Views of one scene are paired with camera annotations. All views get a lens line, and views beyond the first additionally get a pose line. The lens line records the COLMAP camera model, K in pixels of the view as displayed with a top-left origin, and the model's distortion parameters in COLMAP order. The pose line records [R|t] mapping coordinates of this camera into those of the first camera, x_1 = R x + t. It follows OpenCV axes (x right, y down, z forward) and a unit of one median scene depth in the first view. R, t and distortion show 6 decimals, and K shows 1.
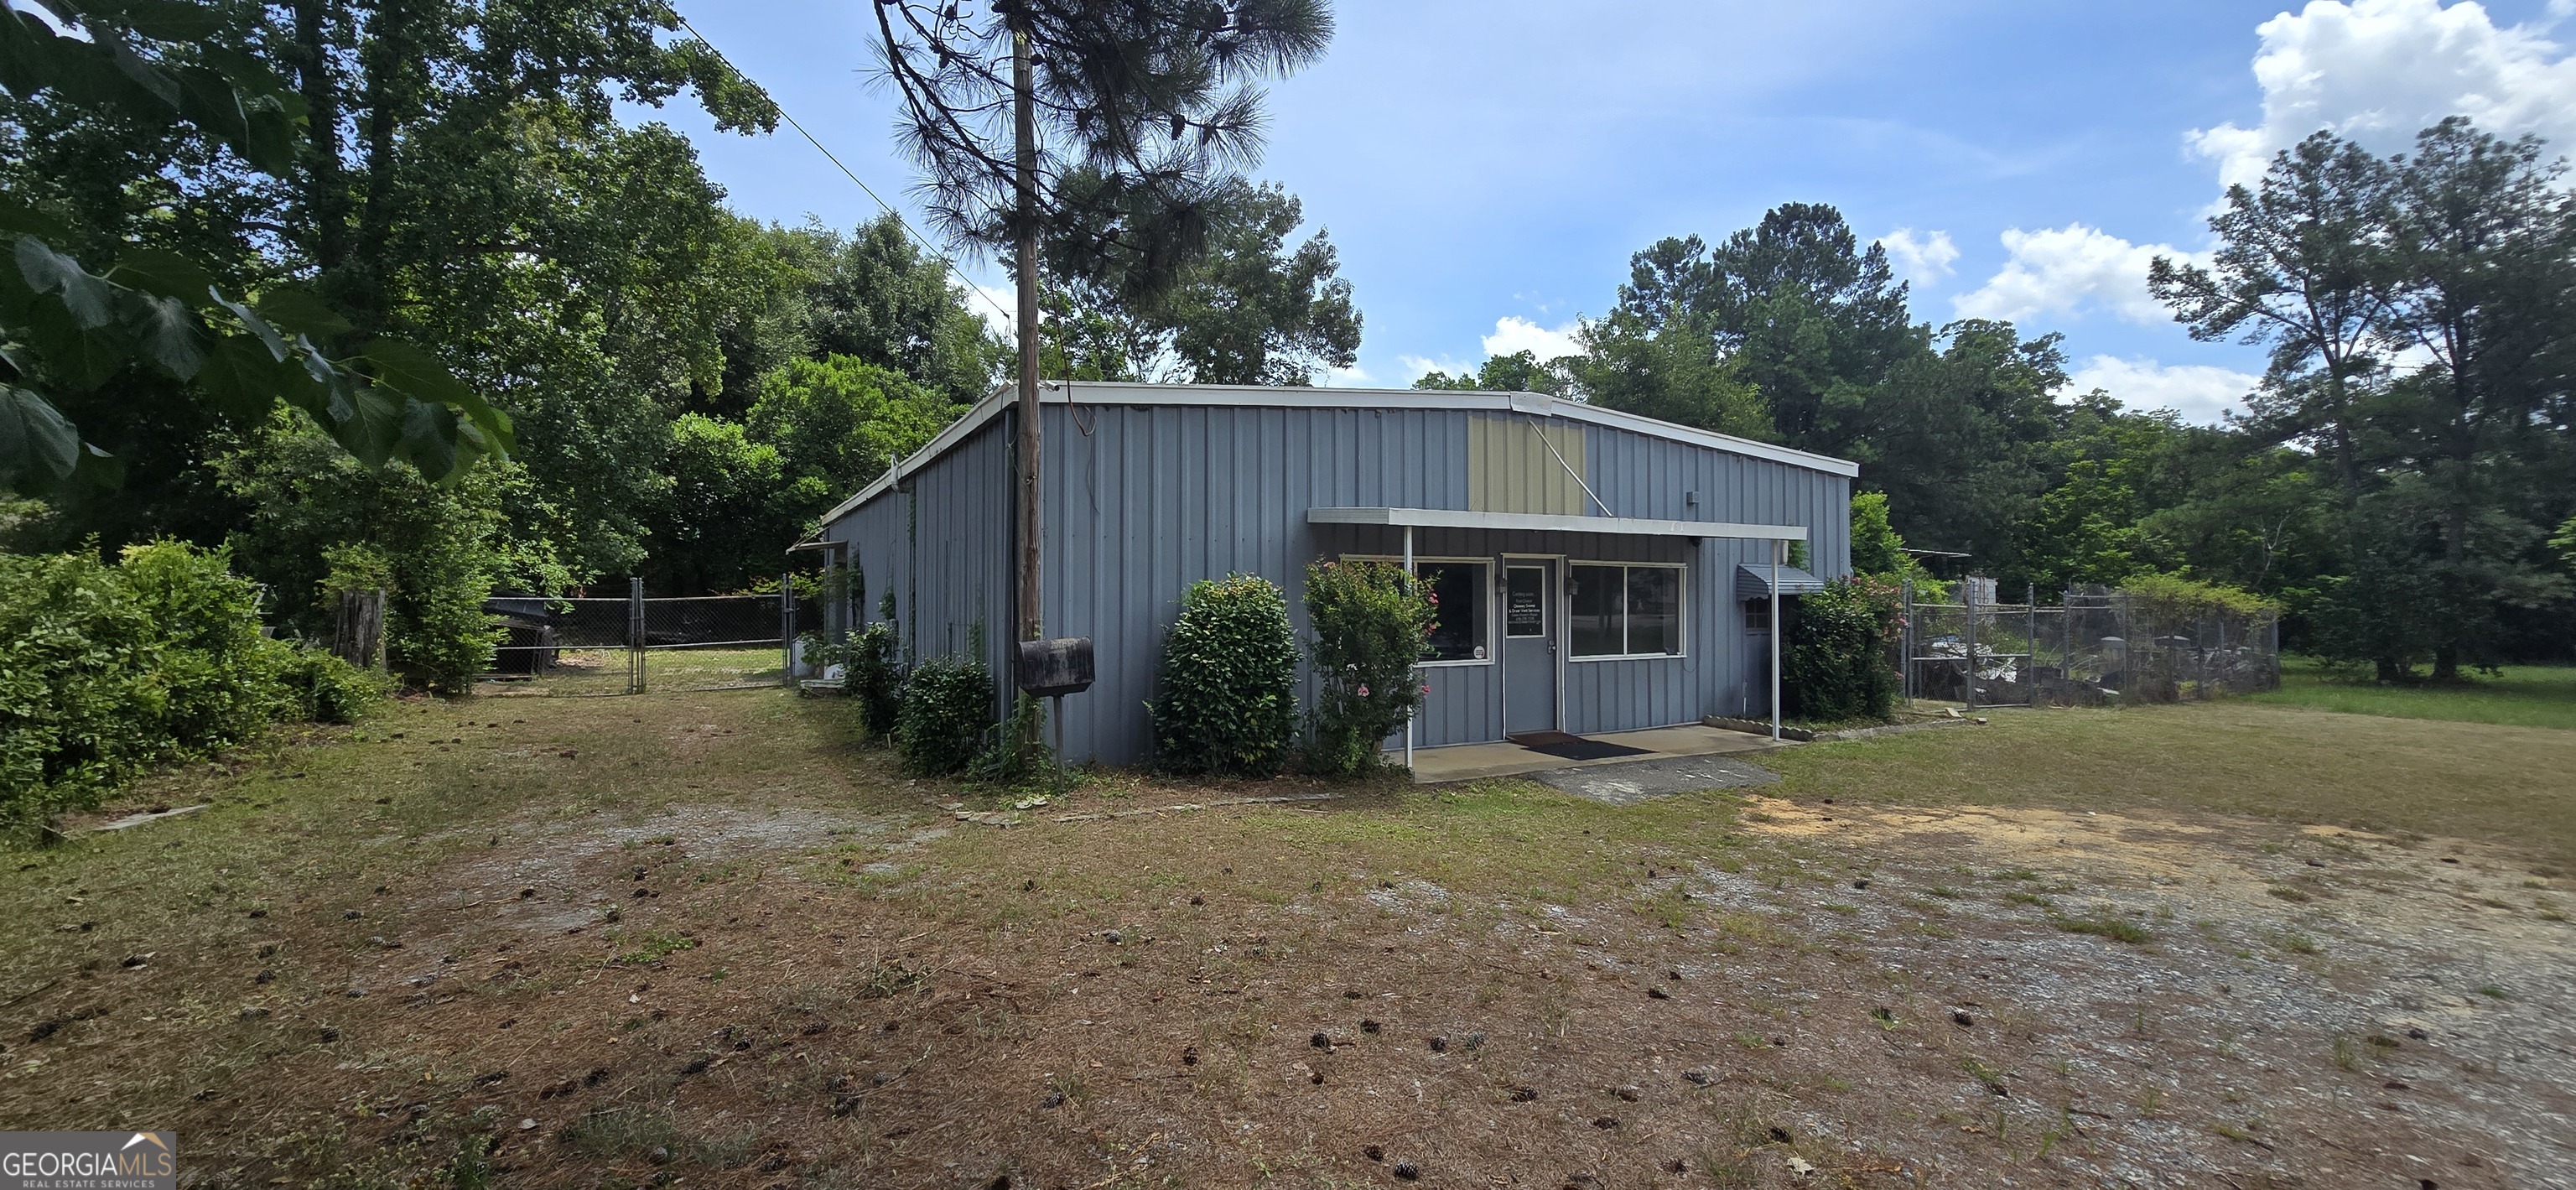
lens RADIAL K [[1053.9, 0, 1284.4], [0, 1053.9, 598.9], [0, 0, 1]] dist [0.000543, -0.000747]
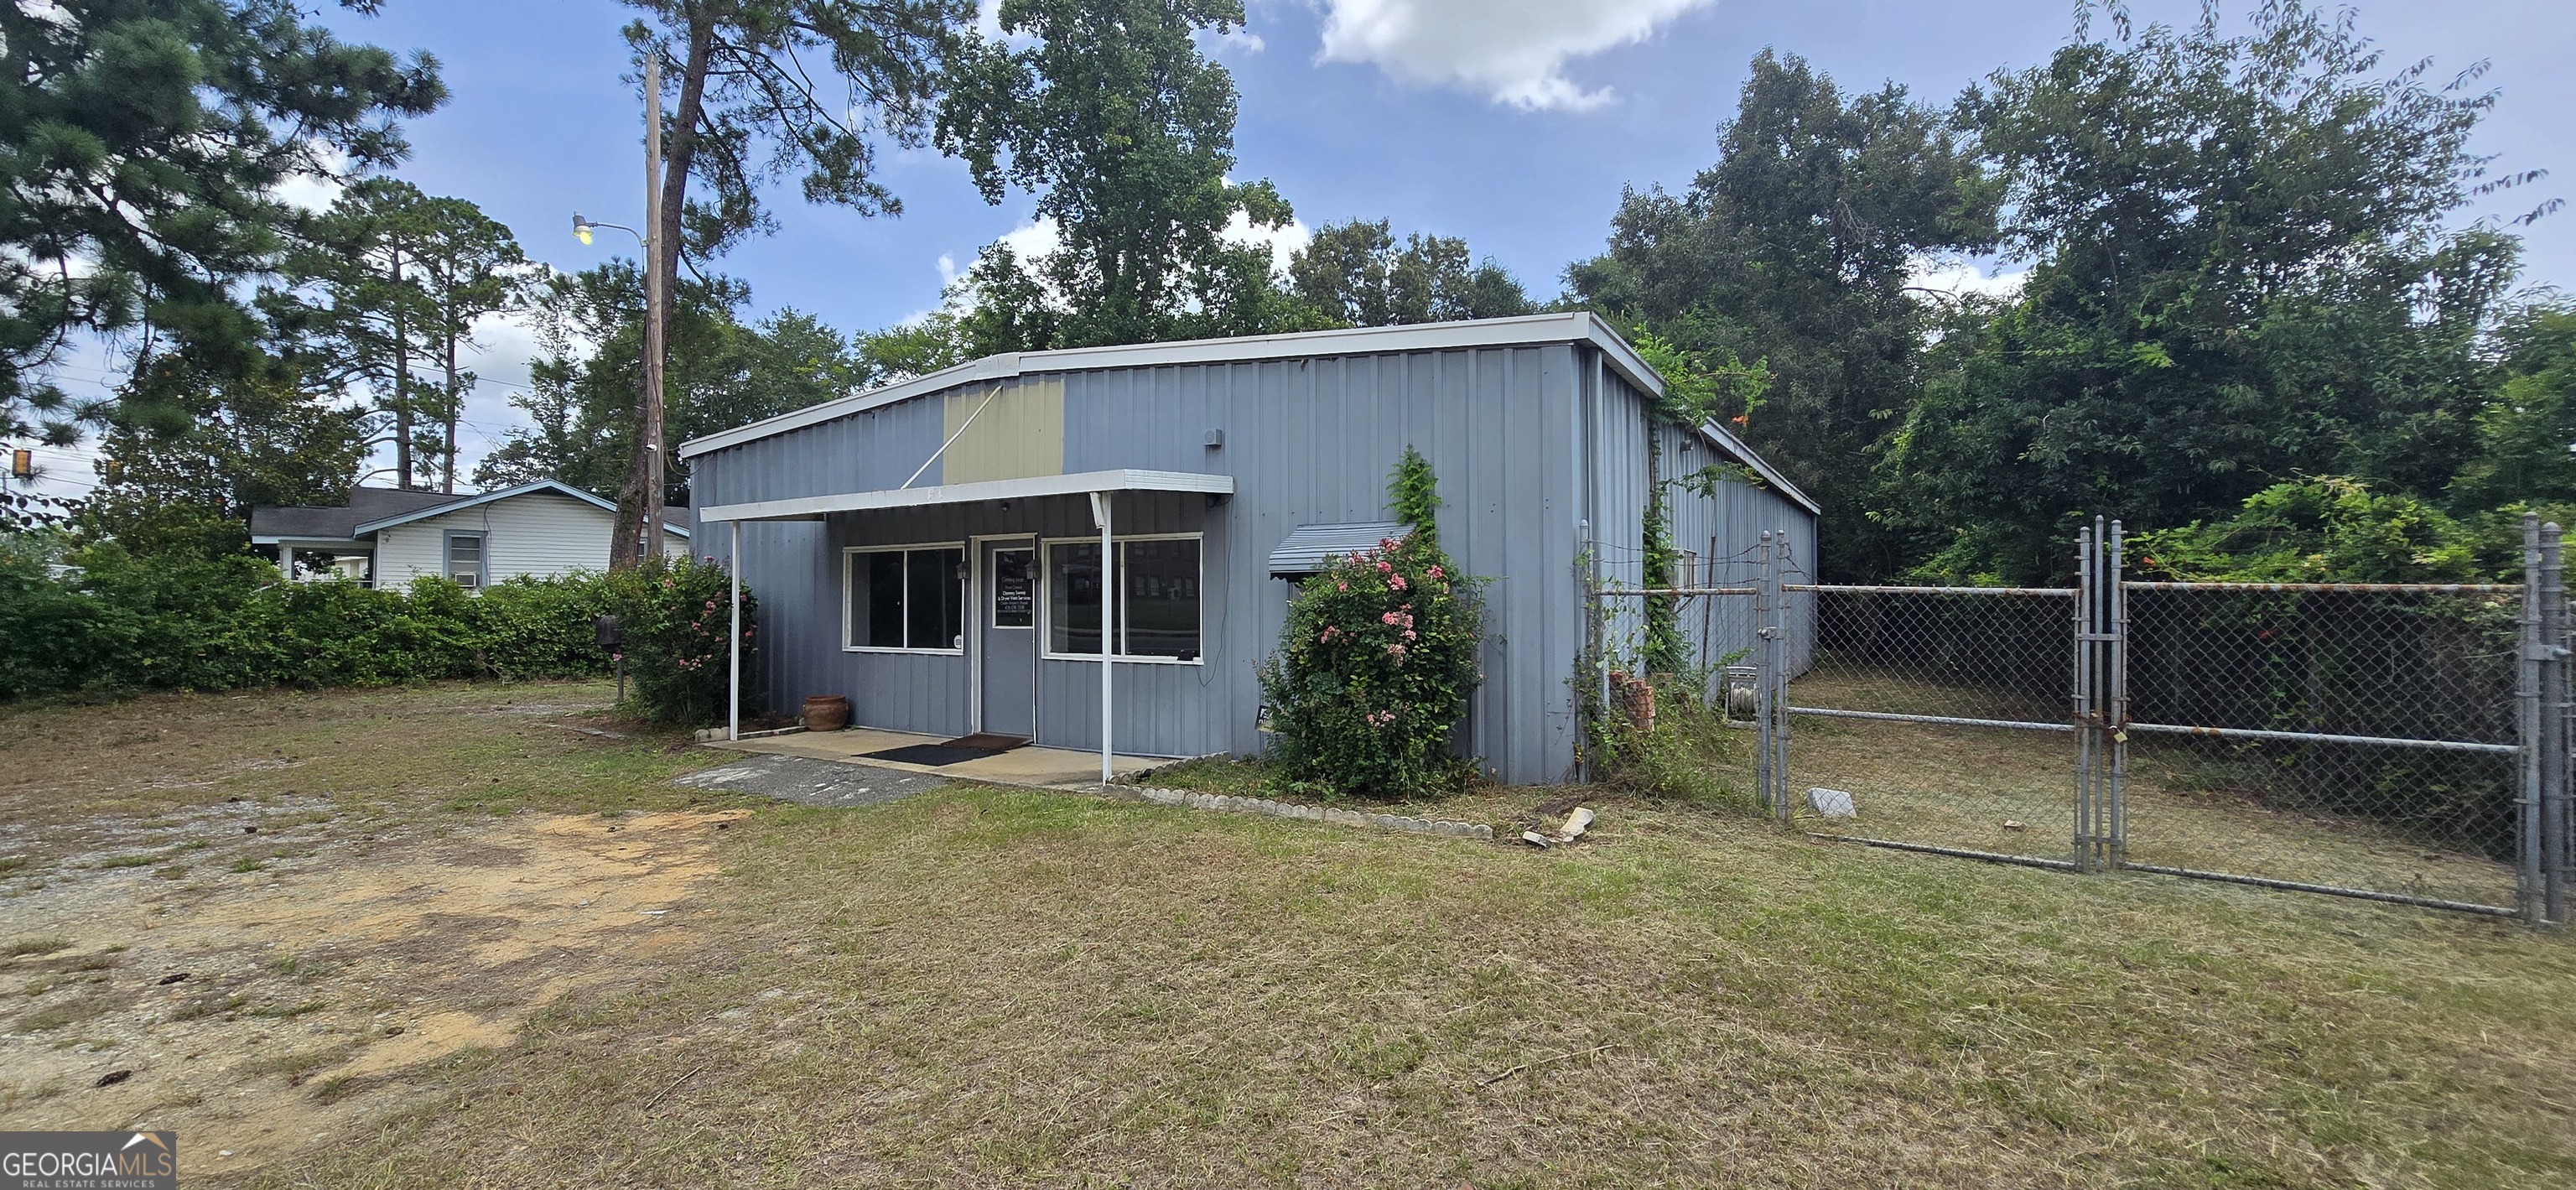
lens RADIAL K [[1053.9, 0, 1286.5], [0, 1053.9, 589.2], [0, 0, 1]] dist [0.000543, -0.000747]
pose [[0.490823, -0.012406, -0.871171, 1.020798], [-0.002495, 0.999875, -0.015644, 0.015482], [0.871256, 0.009852, 0.490730, 0.697757]]
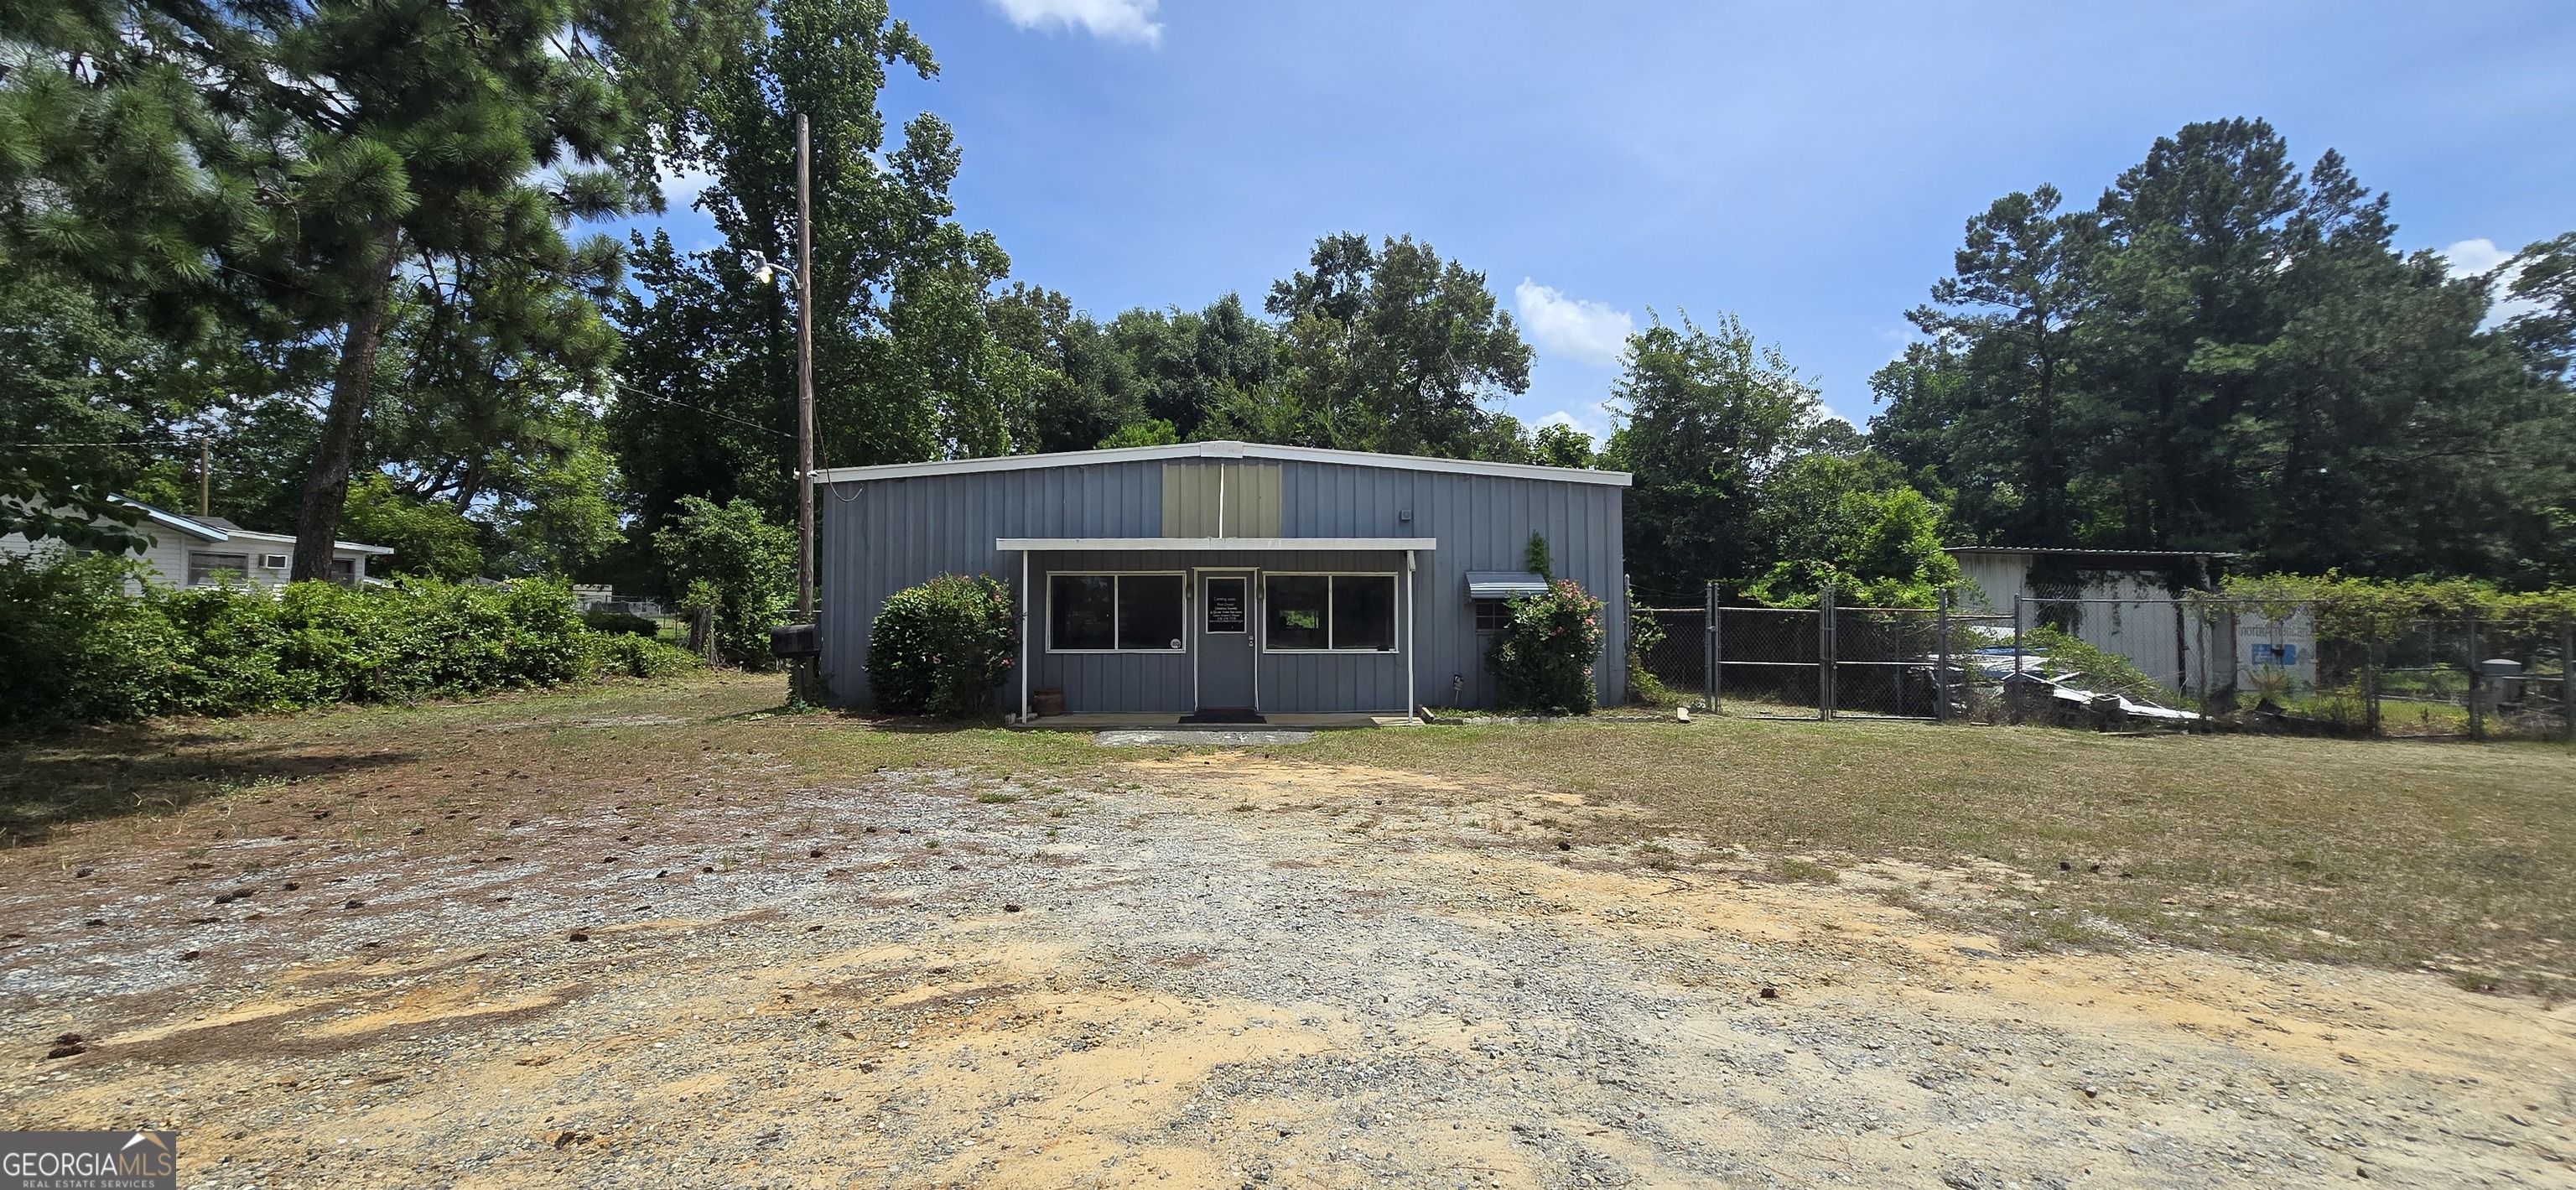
lens RADIAL K [[1053.9, 0, 1288.1], [0, 1053.9, 607.0], [0, 0, 1]] dist [0.000543, -0.000747]
pose [[0.889543, -0.006437, -0.456807, 0.799935], [-0.000618, 0.999883, -0.015295, 0.022149], [0.456852, 0.013888, 0.889434, -0.088327]]
